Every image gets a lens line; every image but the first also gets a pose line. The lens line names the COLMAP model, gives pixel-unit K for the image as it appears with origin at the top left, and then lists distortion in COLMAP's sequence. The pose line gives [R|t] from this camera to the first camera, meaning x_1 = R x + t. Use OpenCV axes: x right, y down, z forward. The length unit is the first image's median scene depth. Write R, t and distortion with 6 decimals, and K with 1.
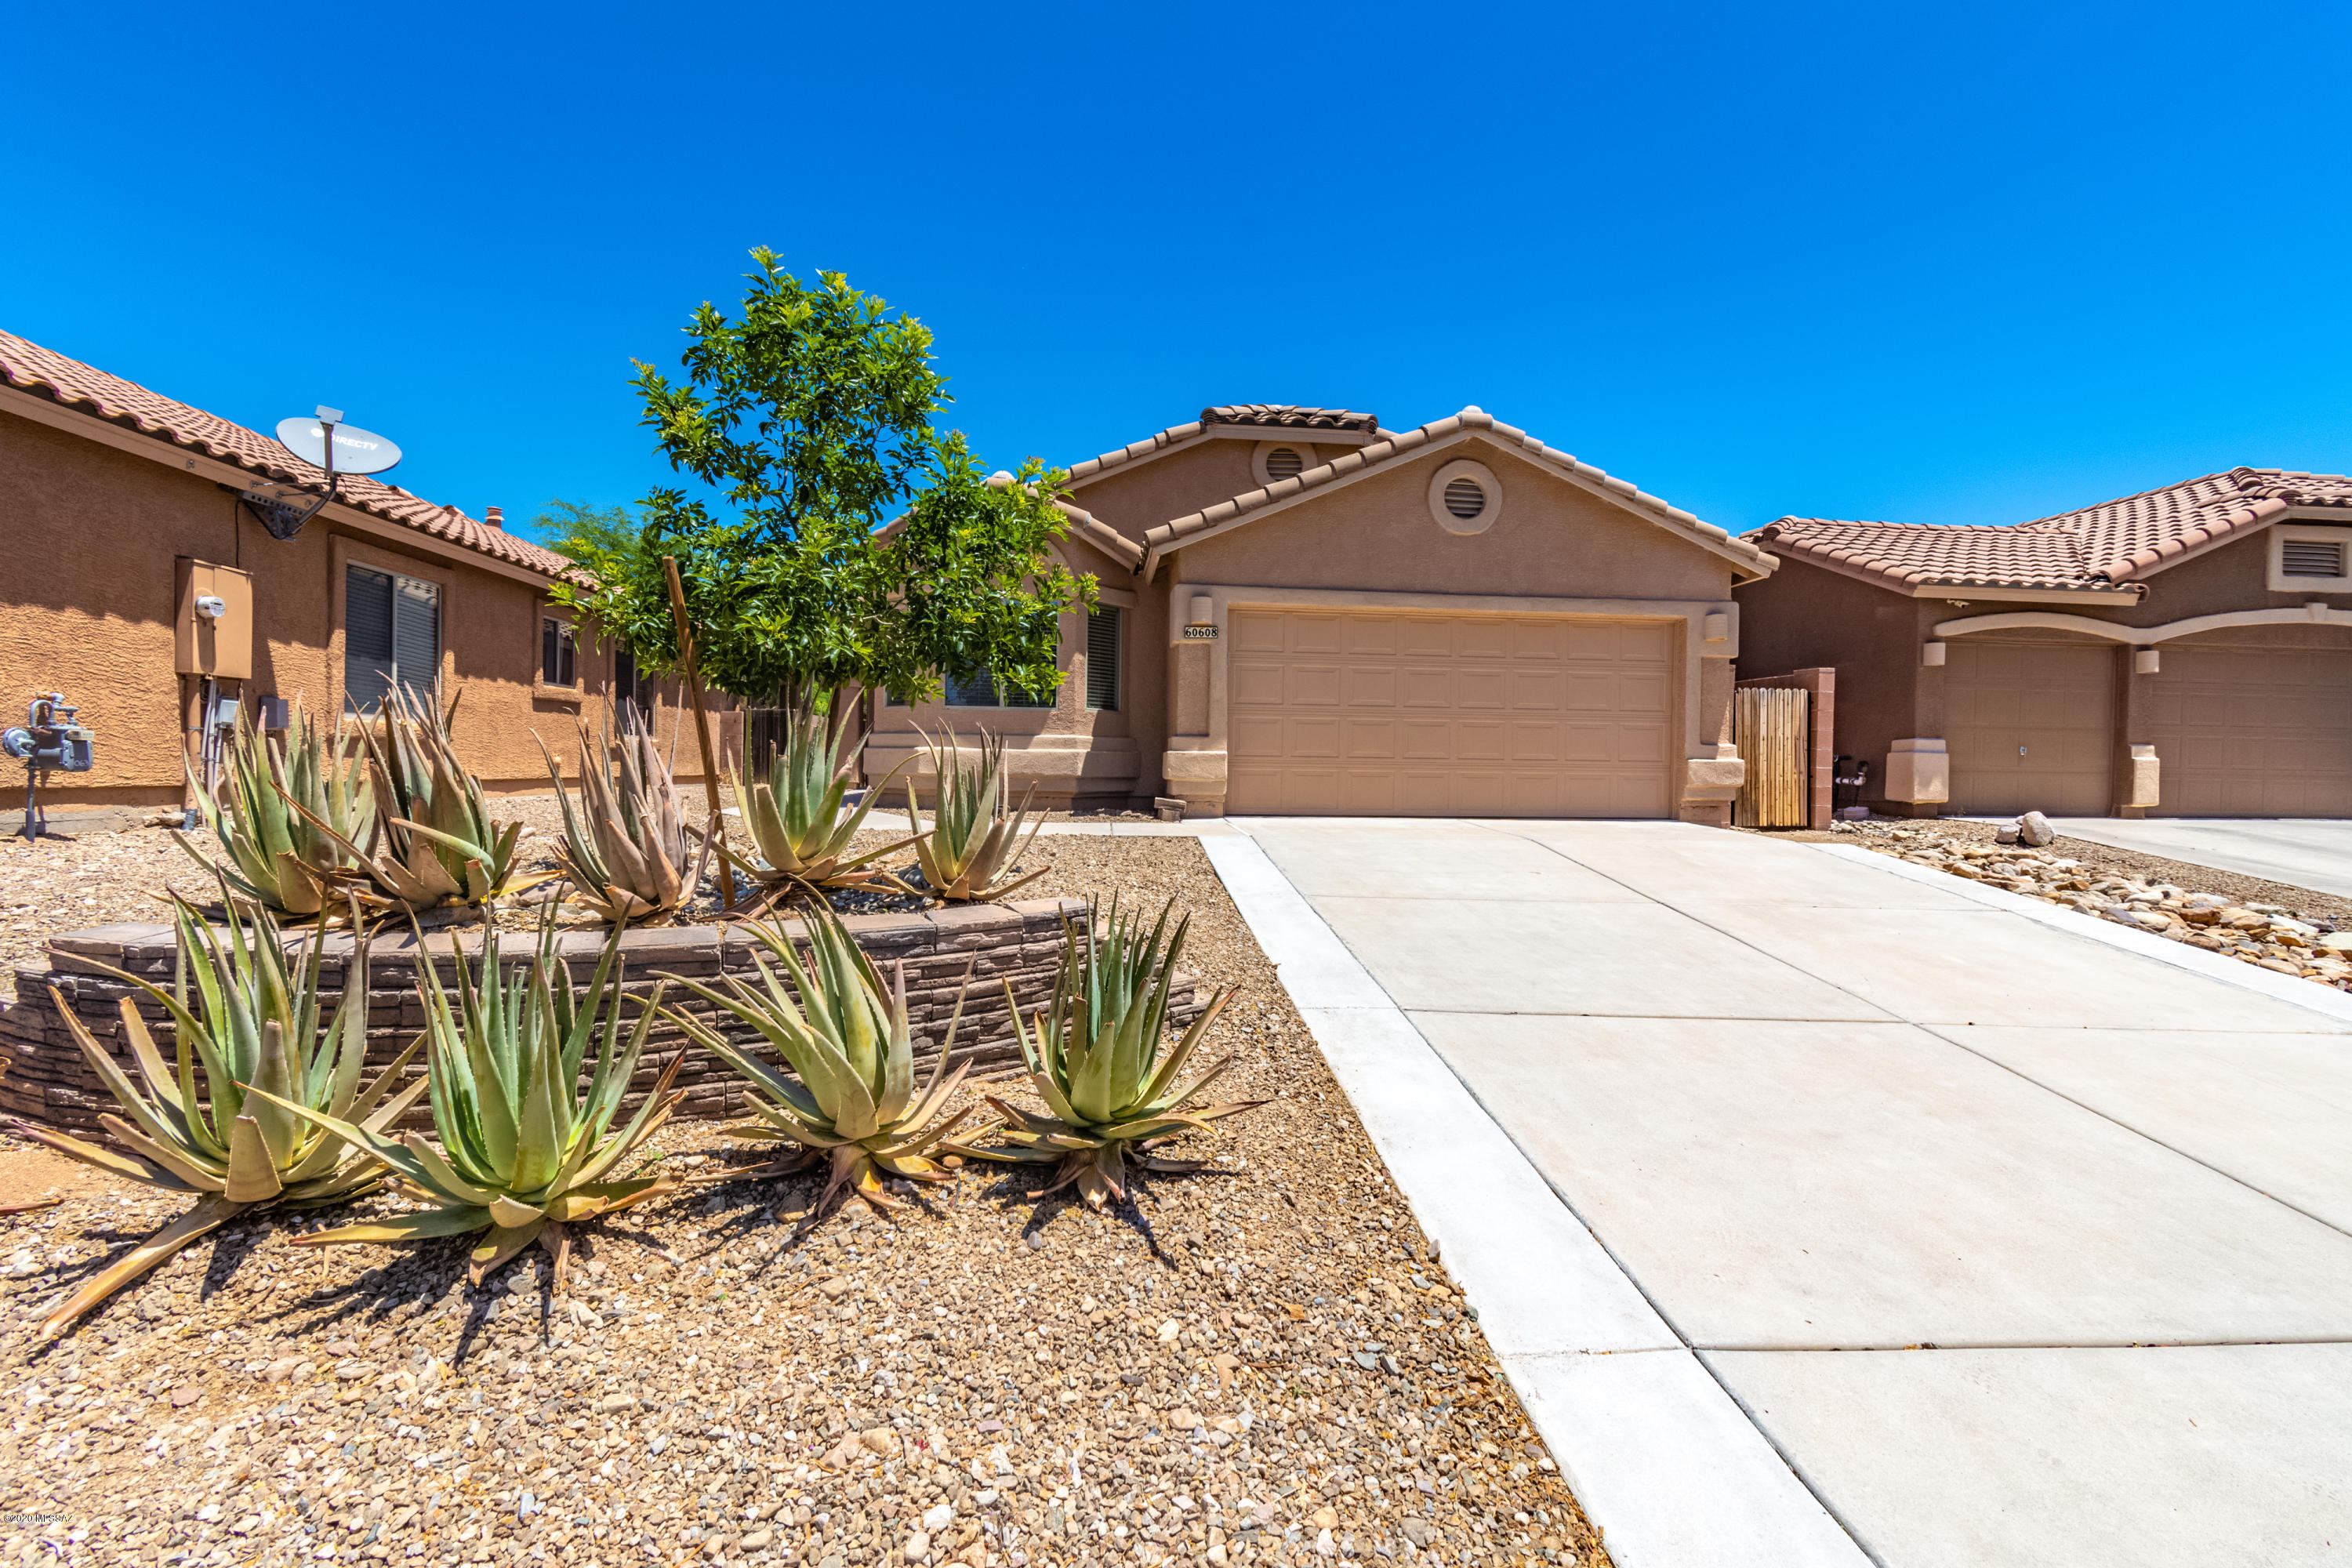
lens RADIAL K [[1030.7, 0, 1186.4], [0, 1030.7, 789.4], [0, 0, 1]] dist [0.001099, 0.000096]
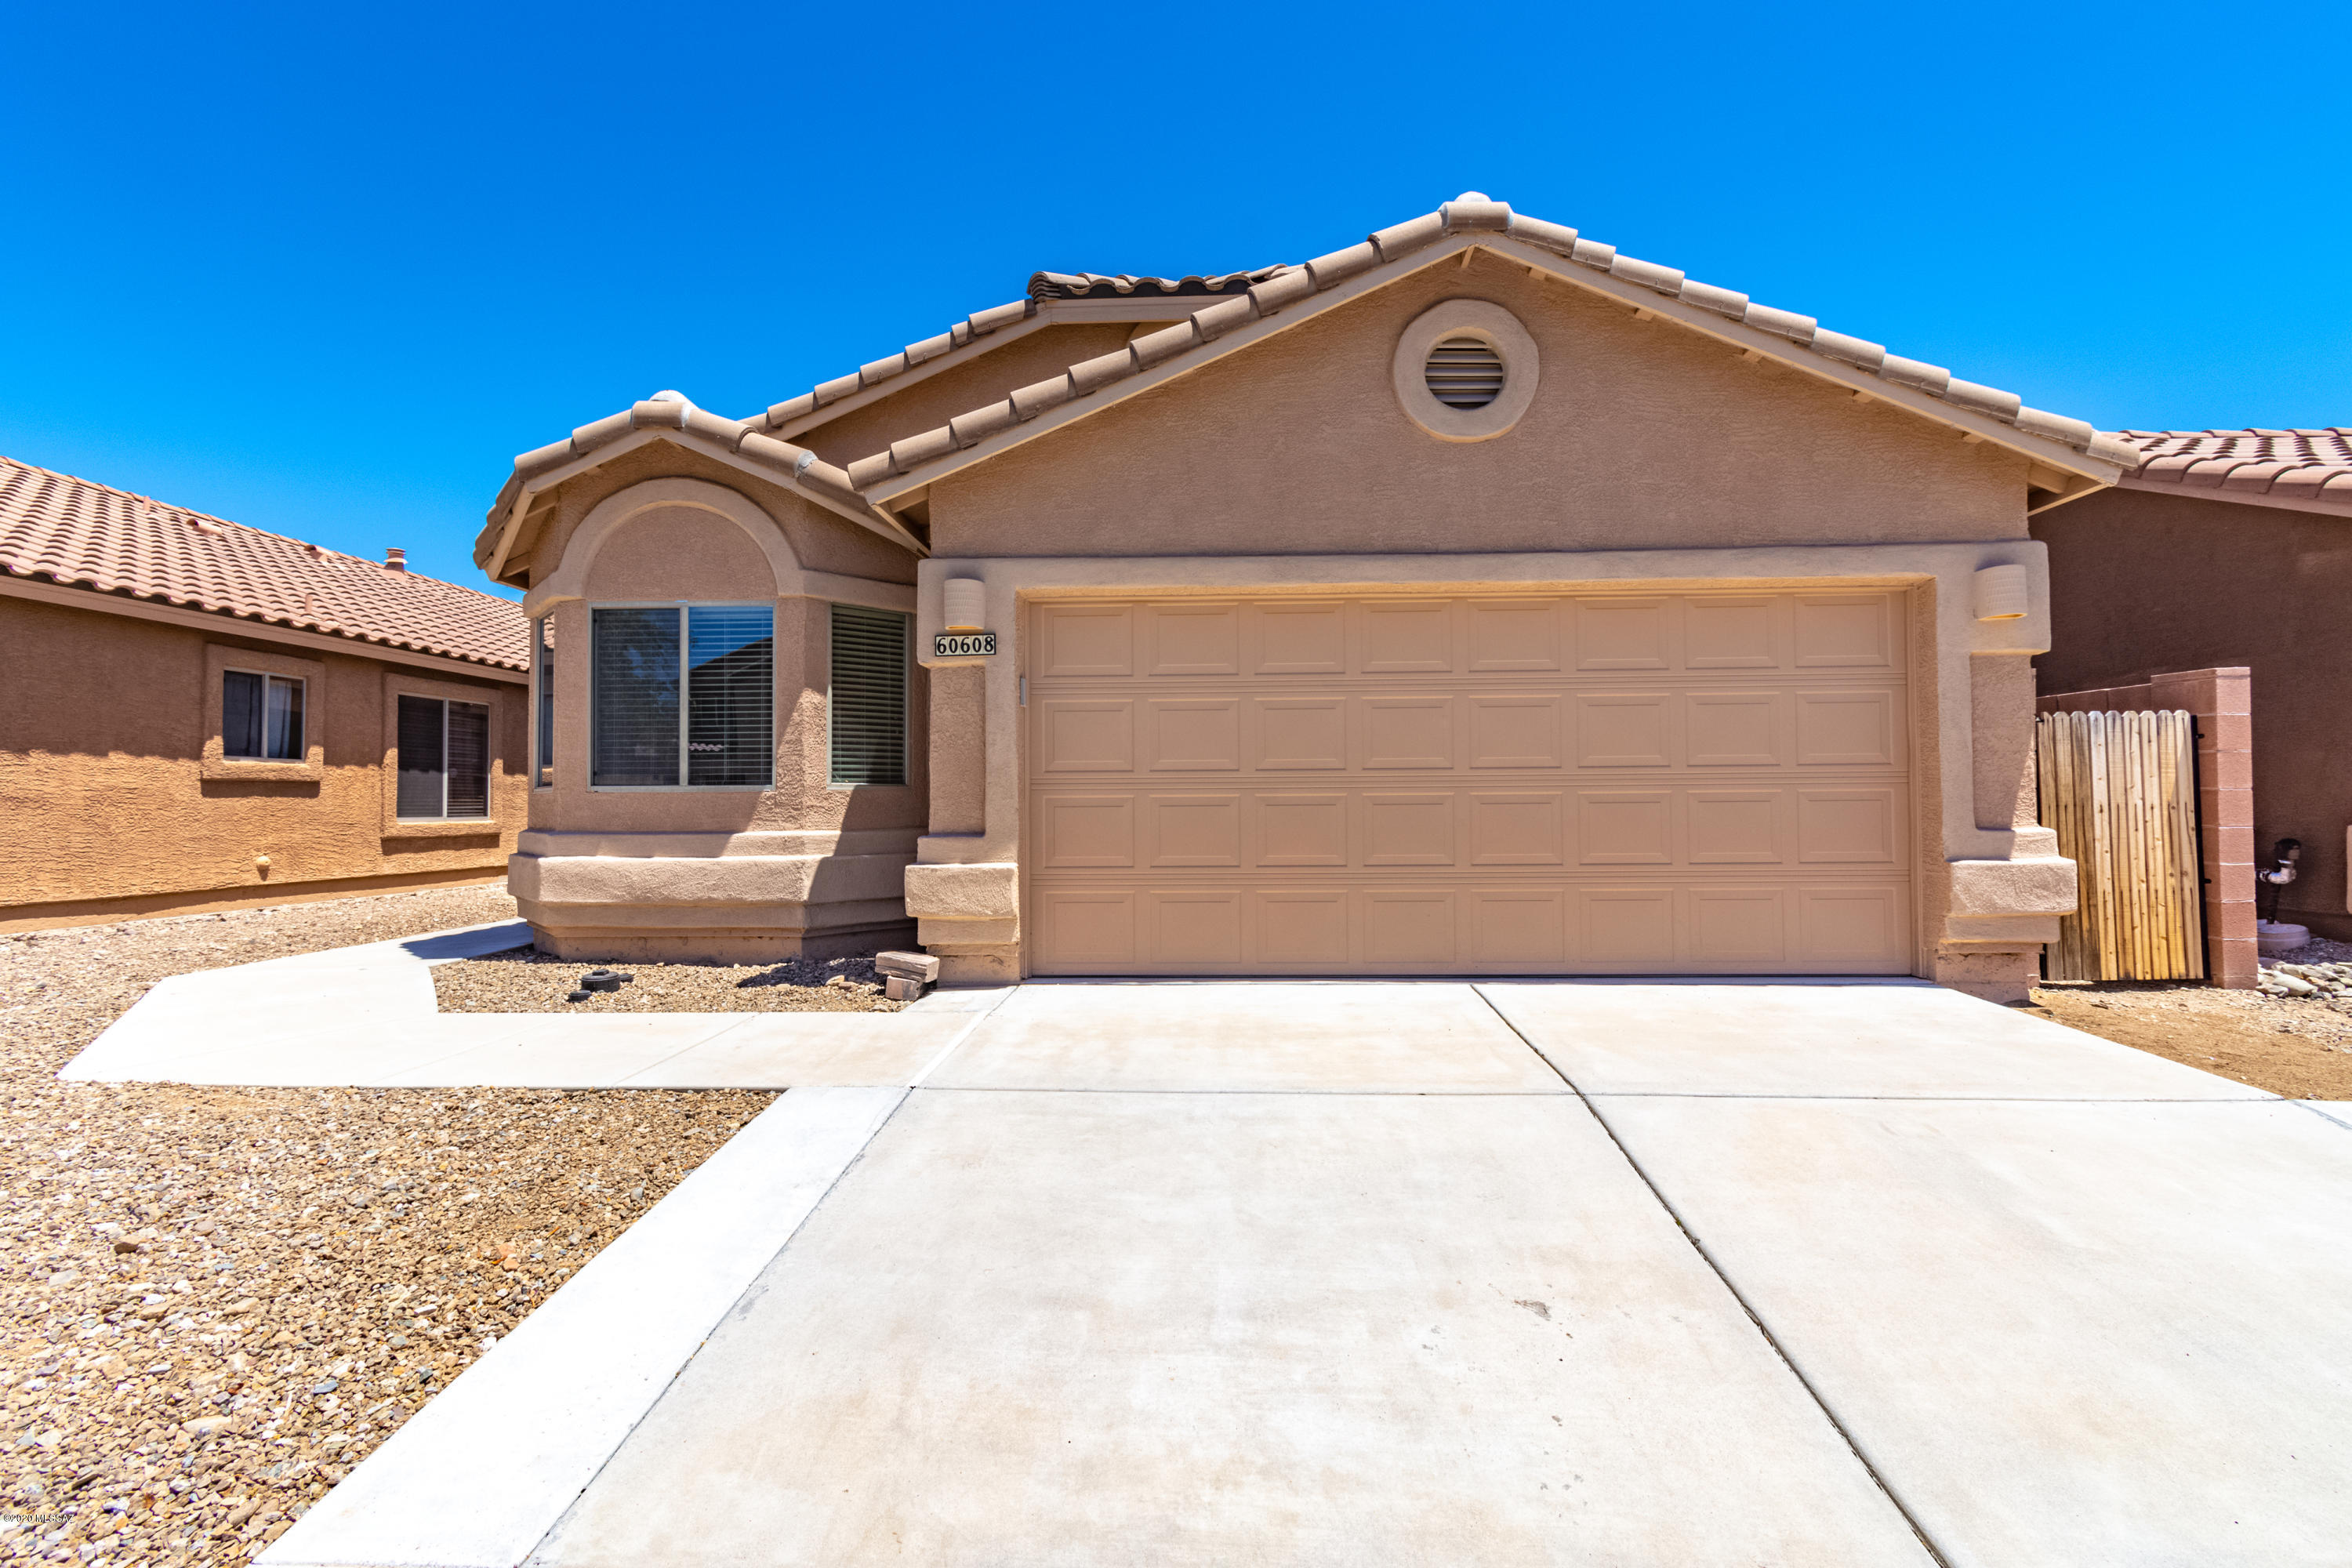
lens RADIAL K [[1030.7, 0, 1186.4], [0, 1030.7, 789.4], [0, 0, 1]] dist [0.001099, 0.000096]
pose [[0.989662, -0.022630, -0.141620, 0.193480], [0.017429, 0.999131, -0.037856, -0.050687], [0.142353, 0.034996, 0.989197, 0.454149]]
